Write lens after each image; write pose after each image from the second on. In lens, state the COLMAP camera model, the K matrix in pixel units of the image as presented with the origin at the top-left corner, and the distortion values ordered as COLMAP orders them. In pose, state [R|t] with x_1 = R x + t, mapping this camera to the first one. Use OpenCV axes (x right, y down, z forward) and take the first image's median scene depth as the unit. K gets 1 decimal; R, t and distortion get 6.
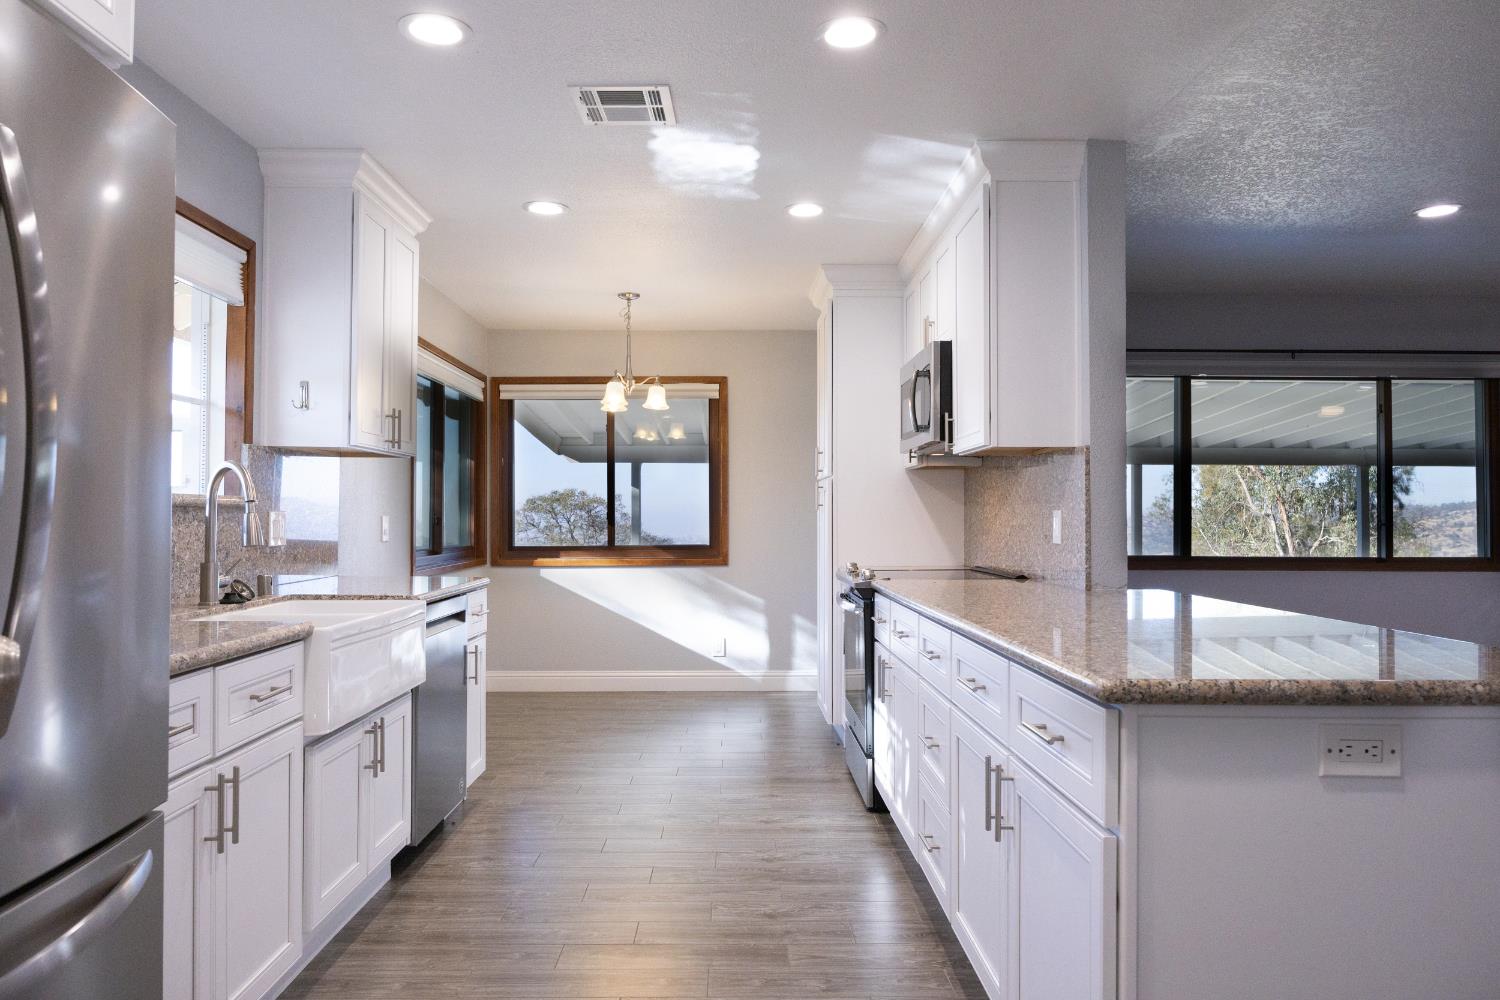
lens RADIAL K [[1009.9, 0, 750.0], [0, 1009.9, 500.0], [0, 0, 1]] dist [-0.001338, 0.001340]
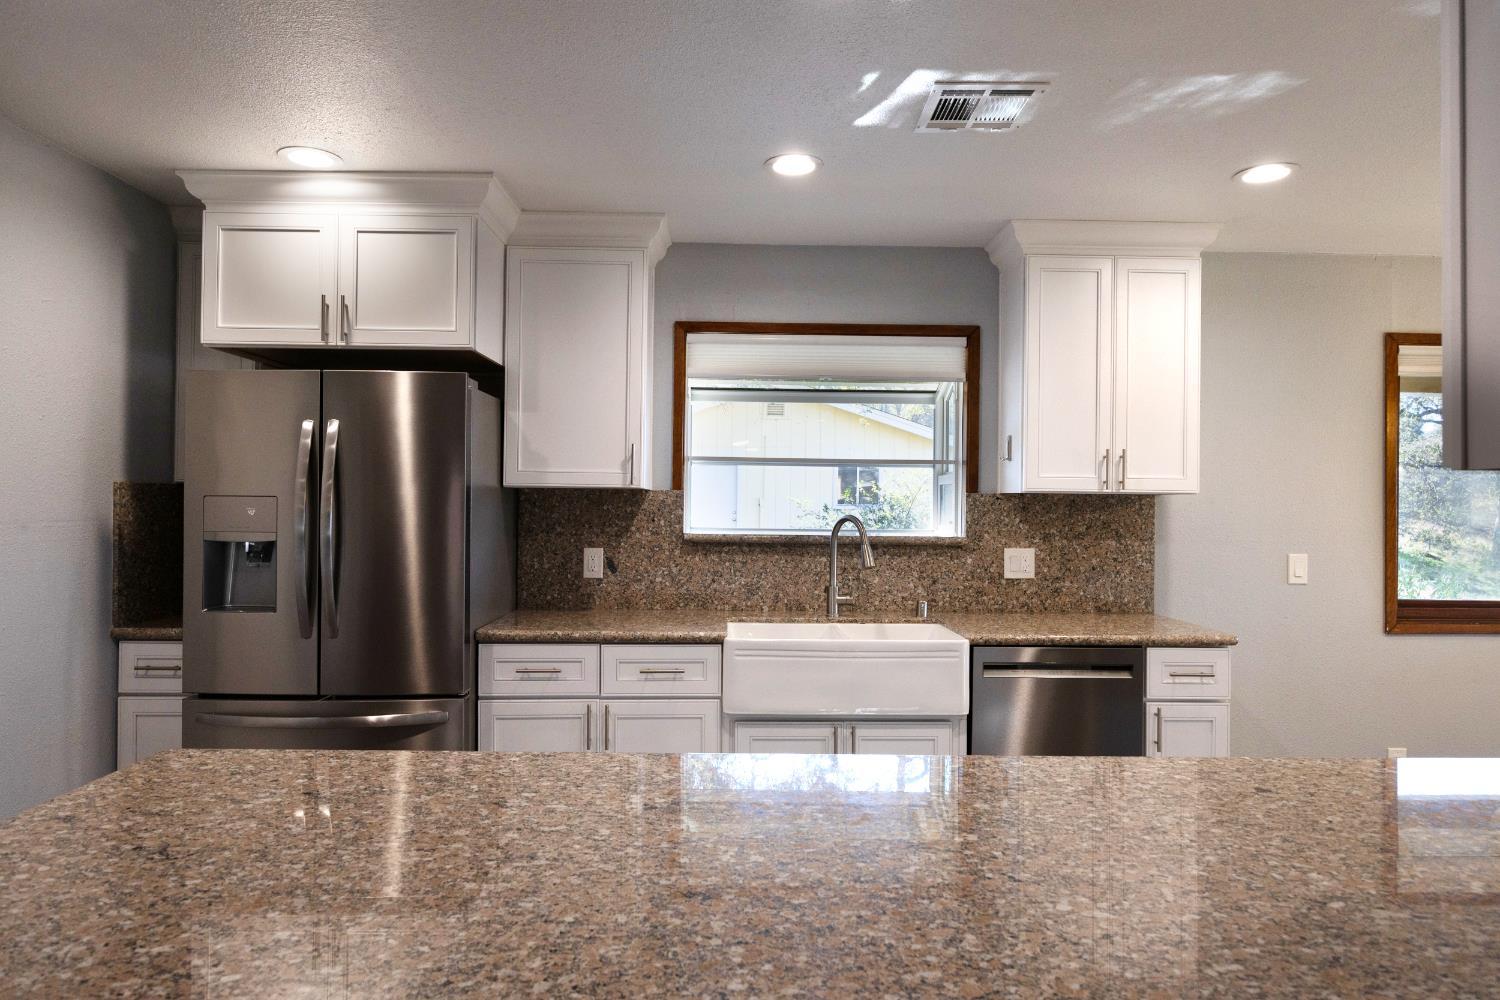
lens RADIAL K [[914.2, 0, 750.0], [0, 914.2, 500.0], [0, 0, 1]] dist [-0.004727, 0.000727]
pose [[0.007175, -0.006017, -0.999956, 0.587854], [0.005380, 0.999968, -0.005979, -0.040536], [0.999960, -0.005336, 0.007207, 0.695726]]
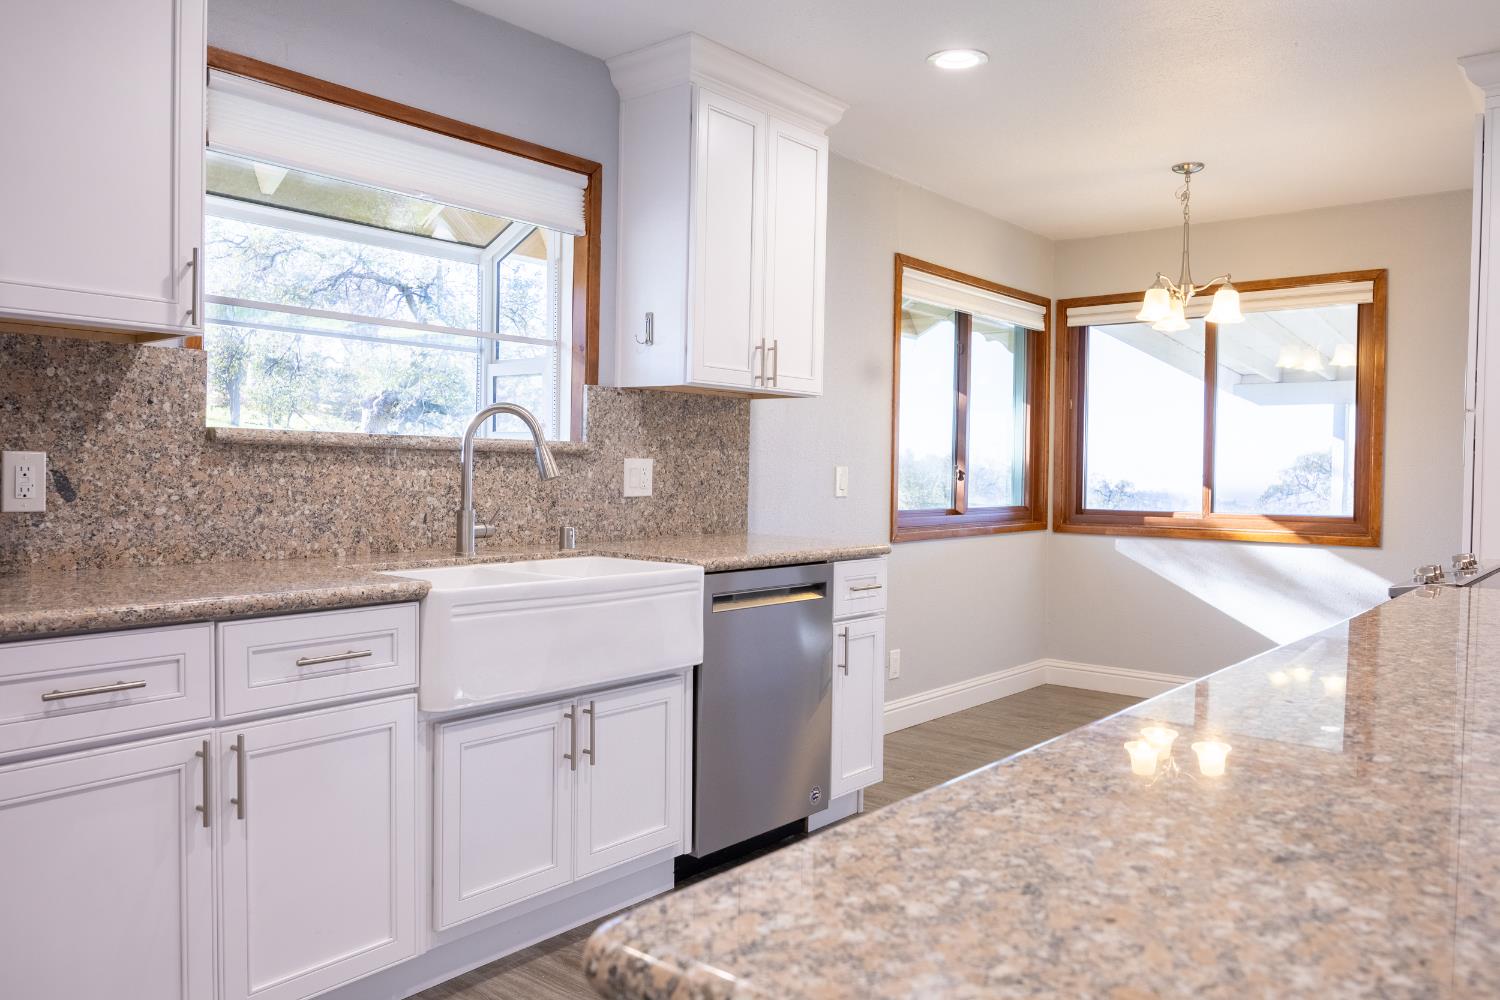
lens RADIAL K [[1098.3, 0, 750.0], [0, 1098.3, 500.0], [0, 0, 1]] dist [-0.003791, 0.000767]
pose [[0.758088, 0.029666, -0.651478, 0.262662], [-0.004138, 0.999164, 0.040684, 0.007896], [0.652140, -0.028146, 0.757576, 0.316109]]
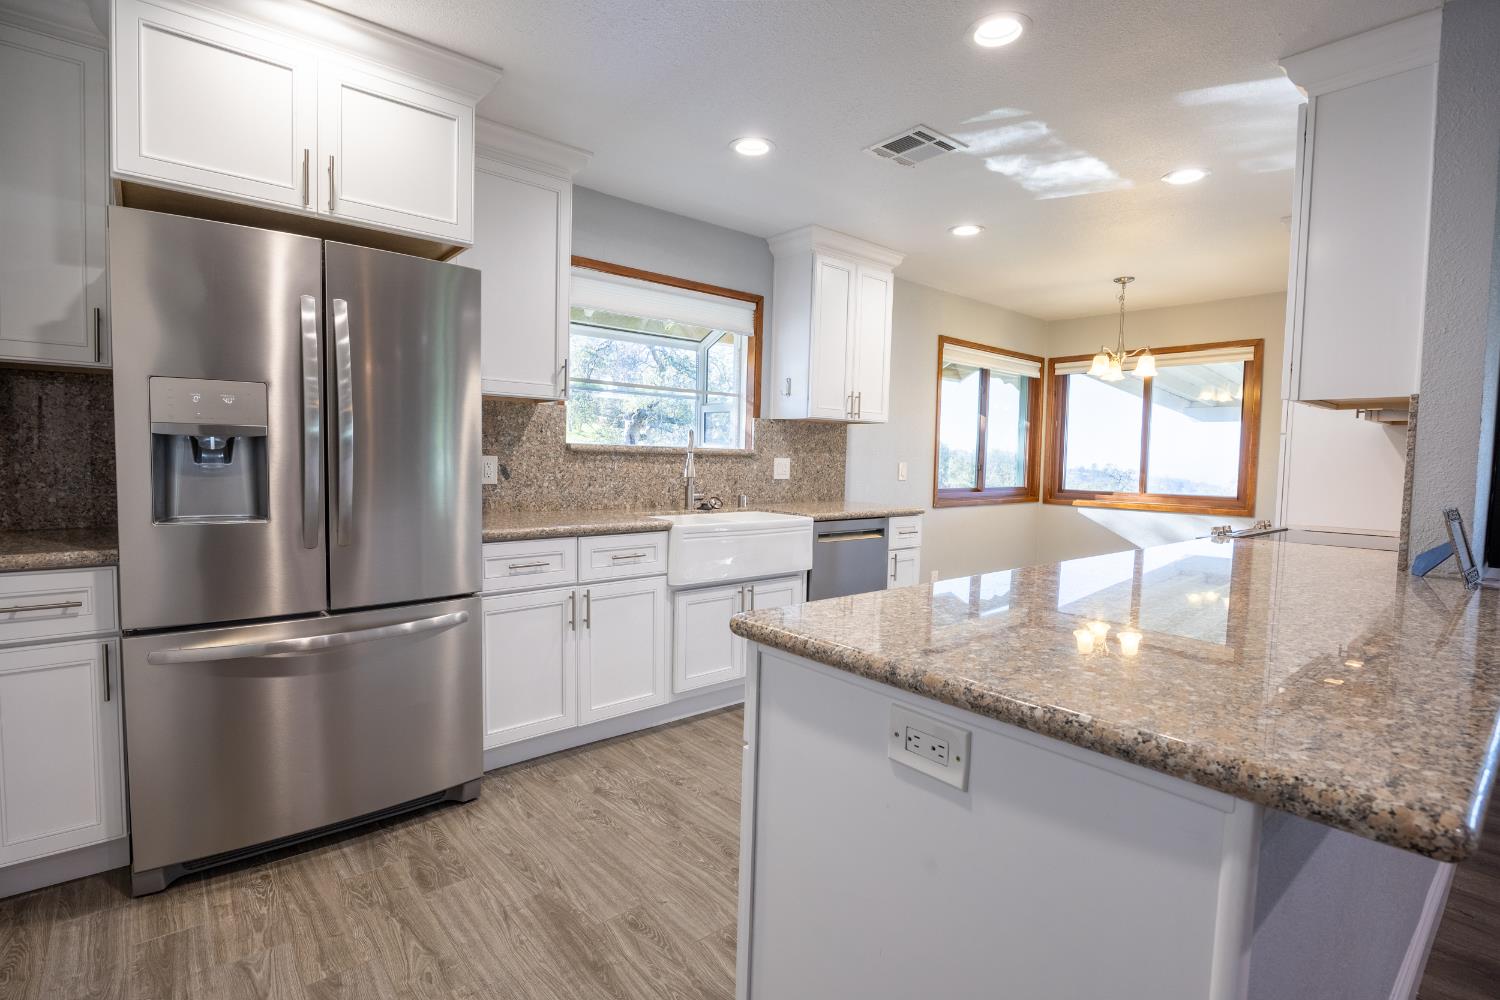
lens RADIAL K [[718.9, 0, 748.1], [0, 718.9, 498.8], [0, 0, 1]] dist [-0.013614, -0.000132]
pose [[0.638731, 0.059933, -0.767092, 0.412894], [-0.009477, 0.997499, 0.070044, -0.004616], [0.769372, -0.037469, 0.637702, 0.205369]]
